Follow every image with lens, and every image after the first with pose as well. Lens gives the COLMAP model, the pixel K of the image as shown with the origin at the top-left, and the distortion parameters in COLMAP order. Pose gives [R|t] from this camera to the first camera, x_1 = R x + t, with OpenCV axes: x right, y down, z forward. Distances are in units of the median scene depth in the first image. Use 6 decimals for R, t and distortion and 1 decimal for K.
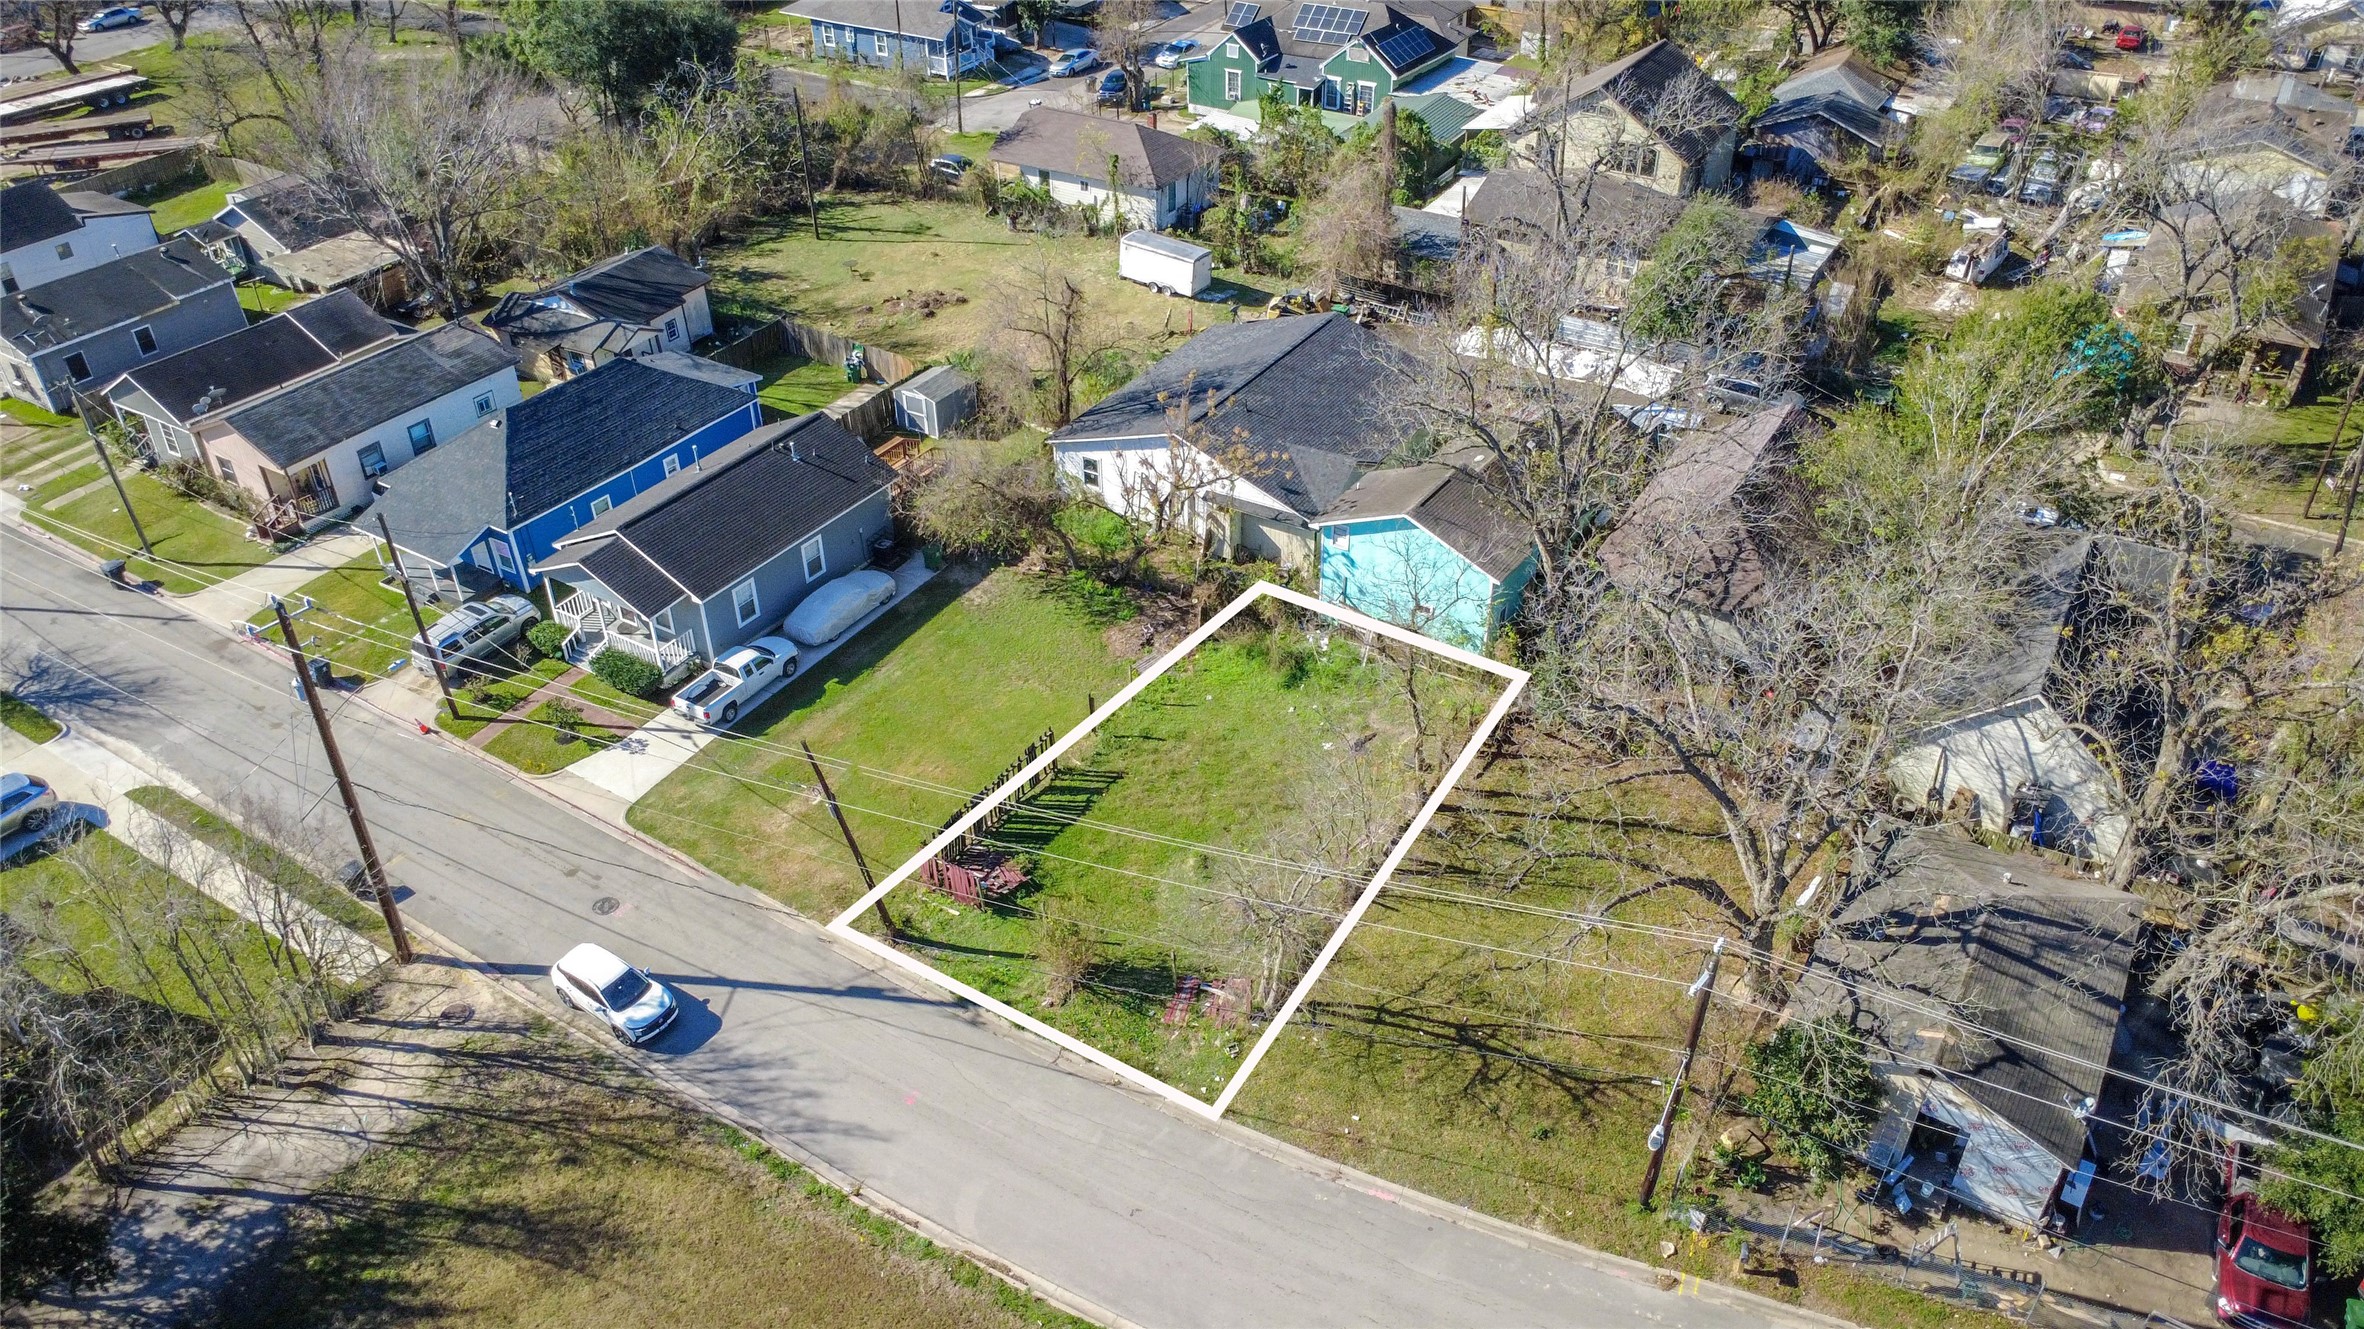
lens RADIAL K [[1729.3, 0, 1187.4], [0, 1729.3, 656.0], [0, 0, 1]] dist [0.001021, -0.001395]
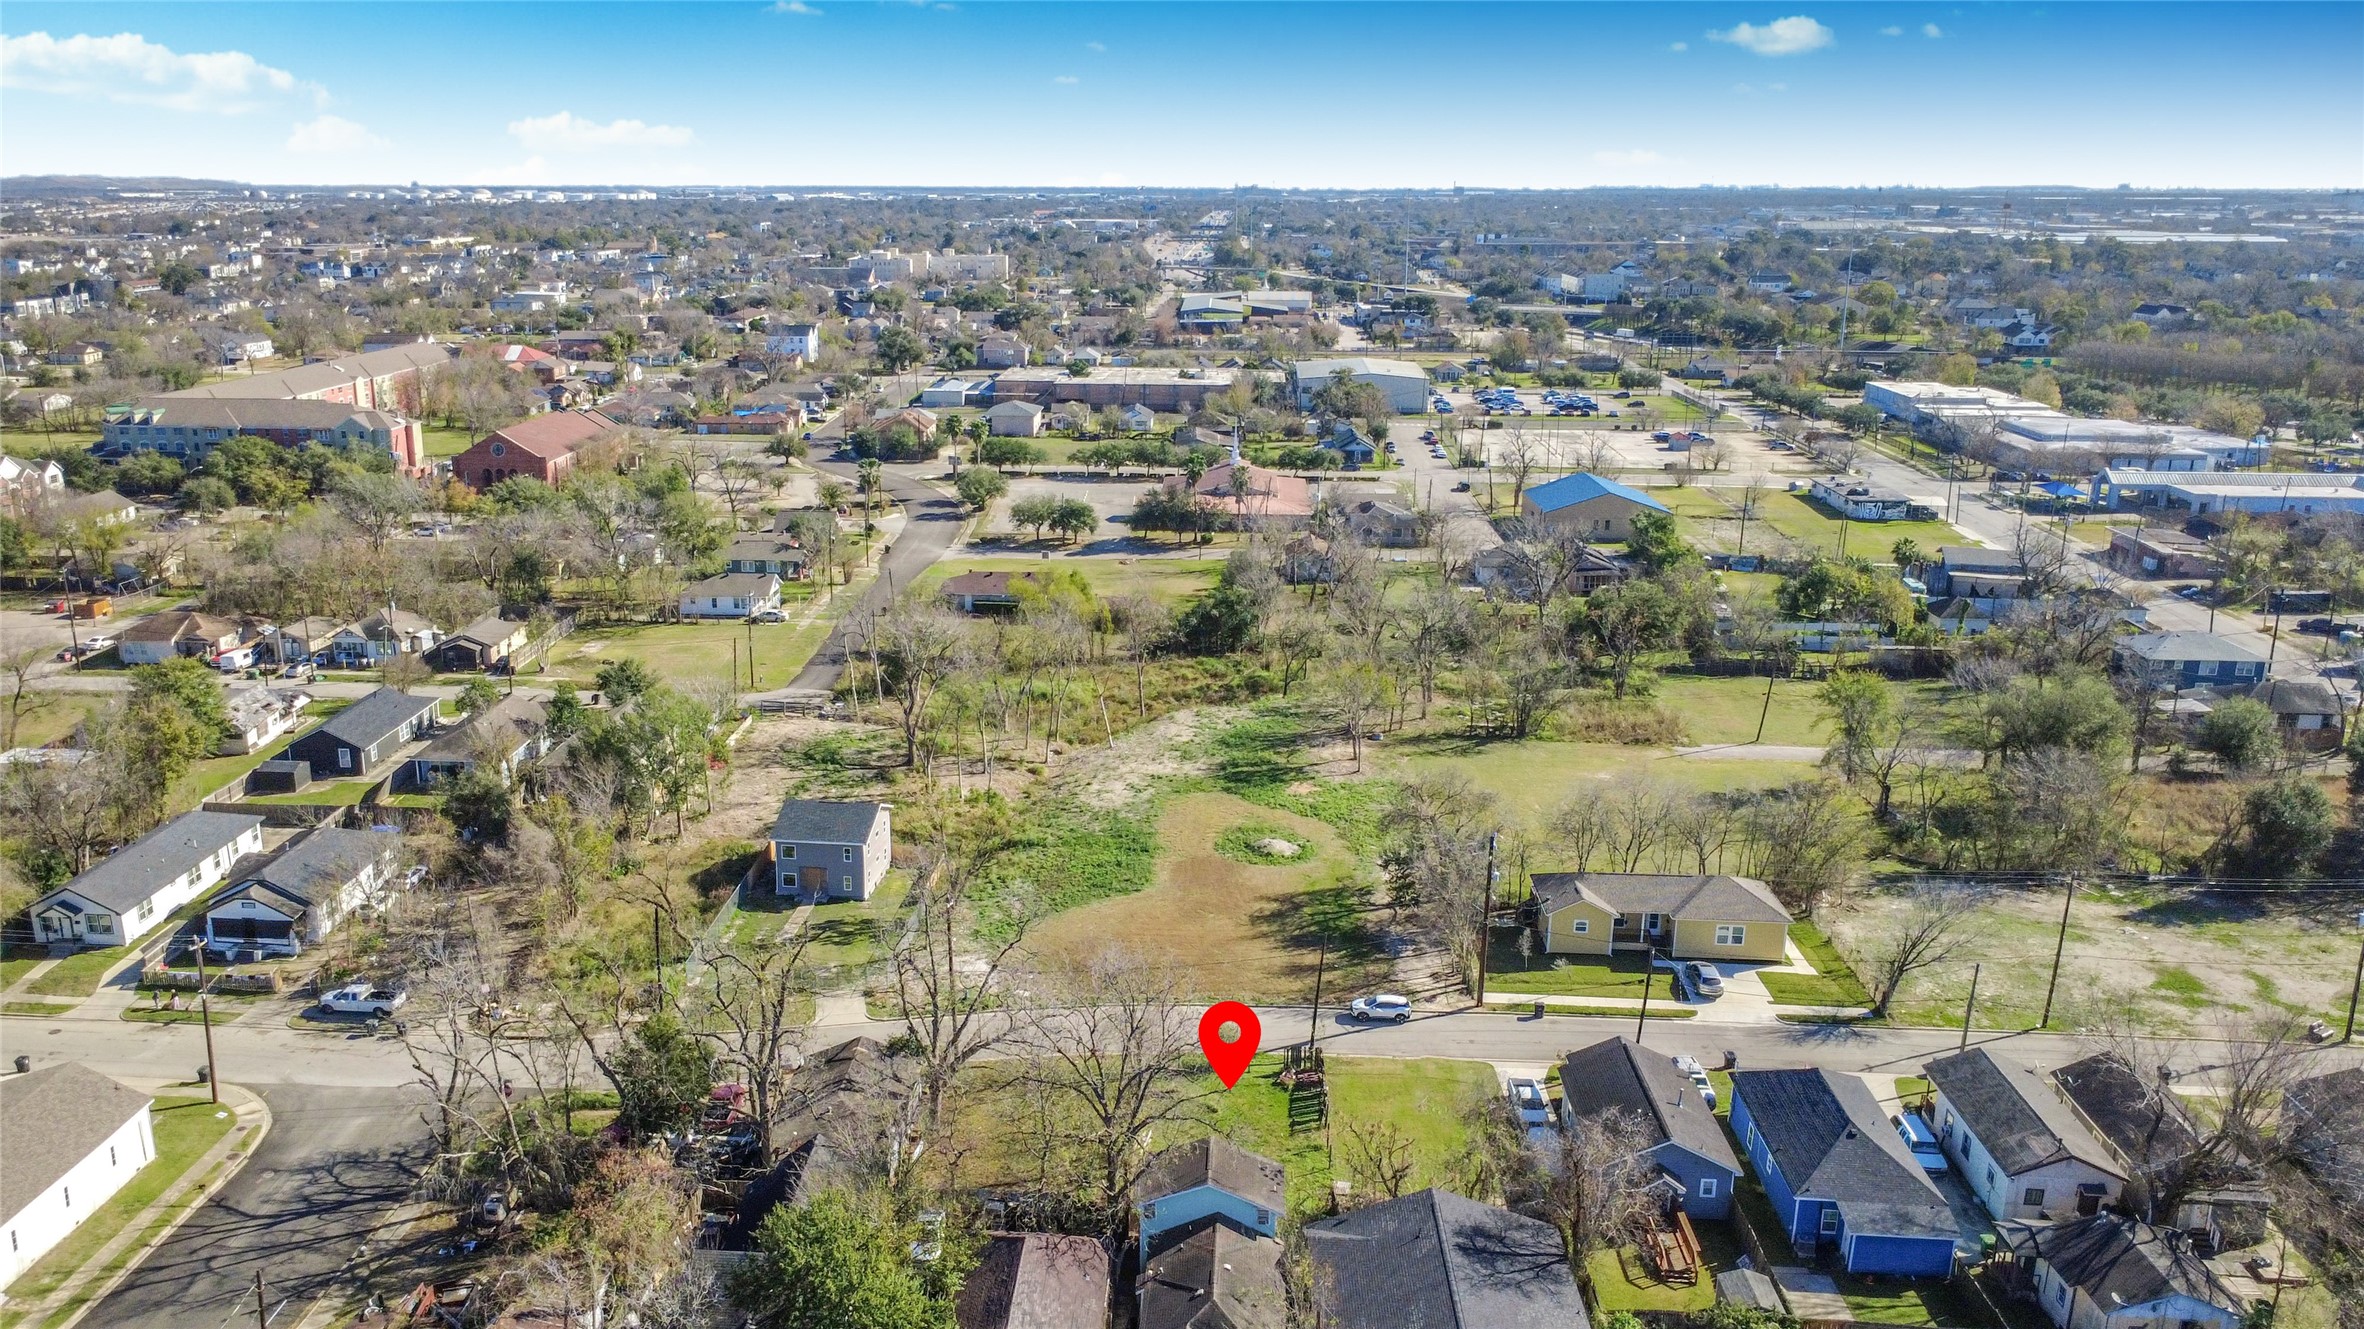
lens RADIAL K [[1749.6, 0, 1081.8], [0, 1749.6, 666.9], [0, 0, 1]] dist [0.000571, 0.001511]
pose [[-0.885041, 0.135256, -0.445431, 0.753159], [-0.255758, 0.658226, 0.708045, -1.242266], [0.388961, 0.740571, -0.547964, 1.322287]]
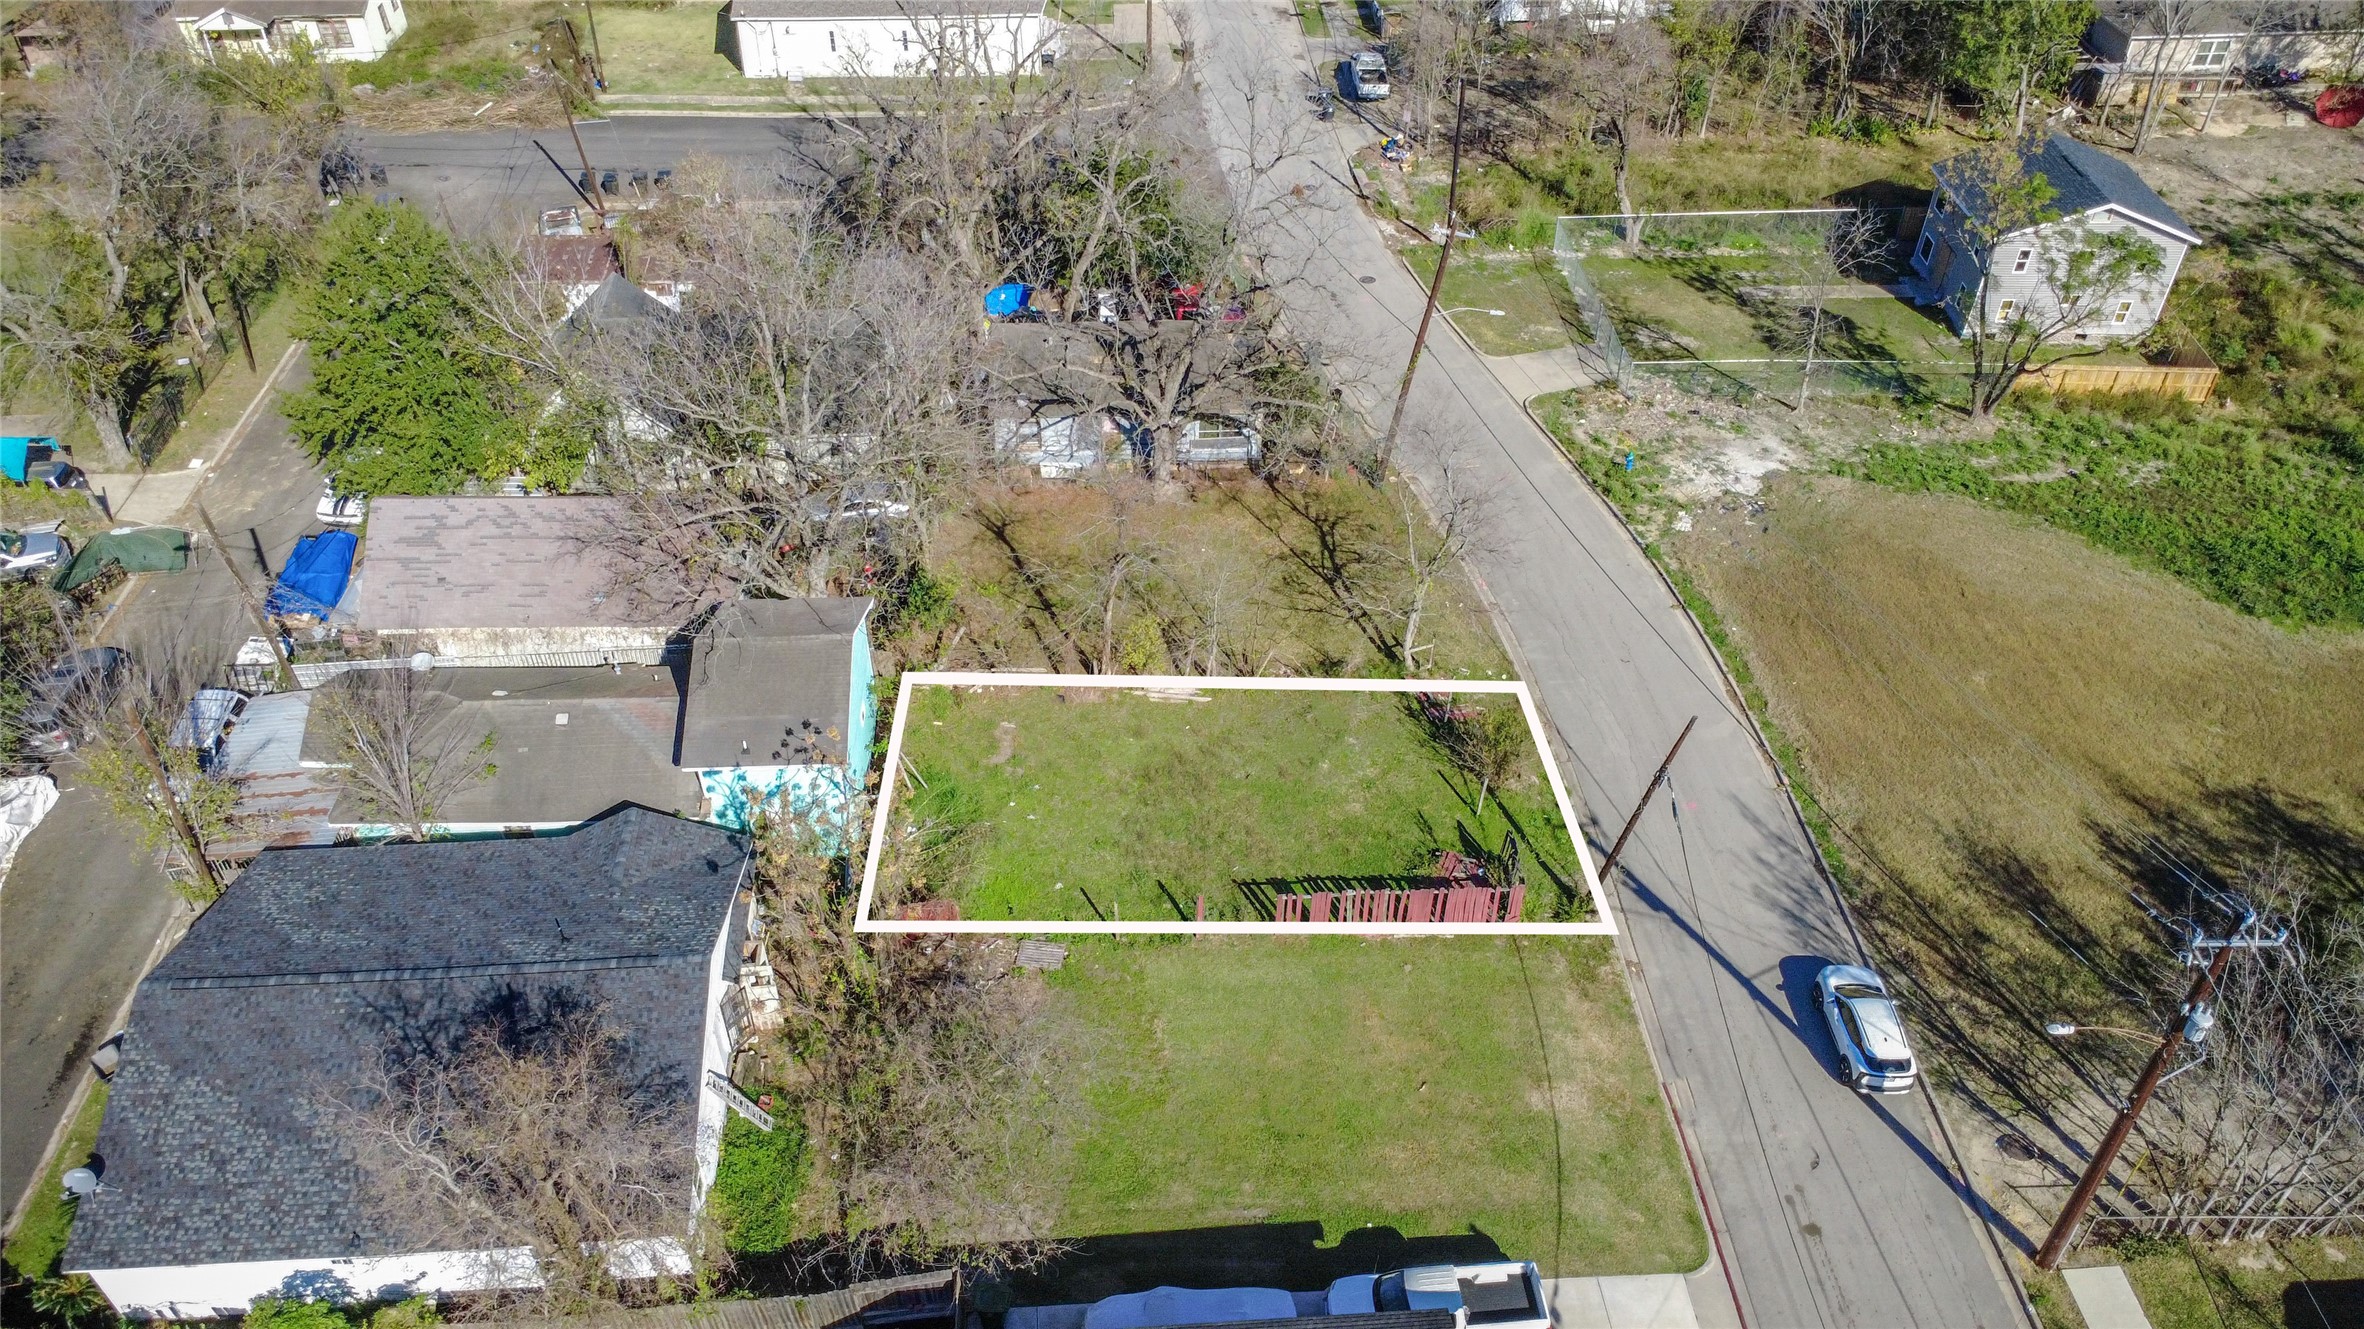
lens RADIAL K [[1695.0, 0, 1194.8], [0, 1695.0, 699.1], [0, 0, 1]] dist [-0.002494, 0.004797]
pose [[-0.585564, -0.519459, 0.622316, -0.438172], [0.467938, 0.410267, 0.782761, -0.558617], [-0.661928, 0.749562, 0.002837, 0.810769]]
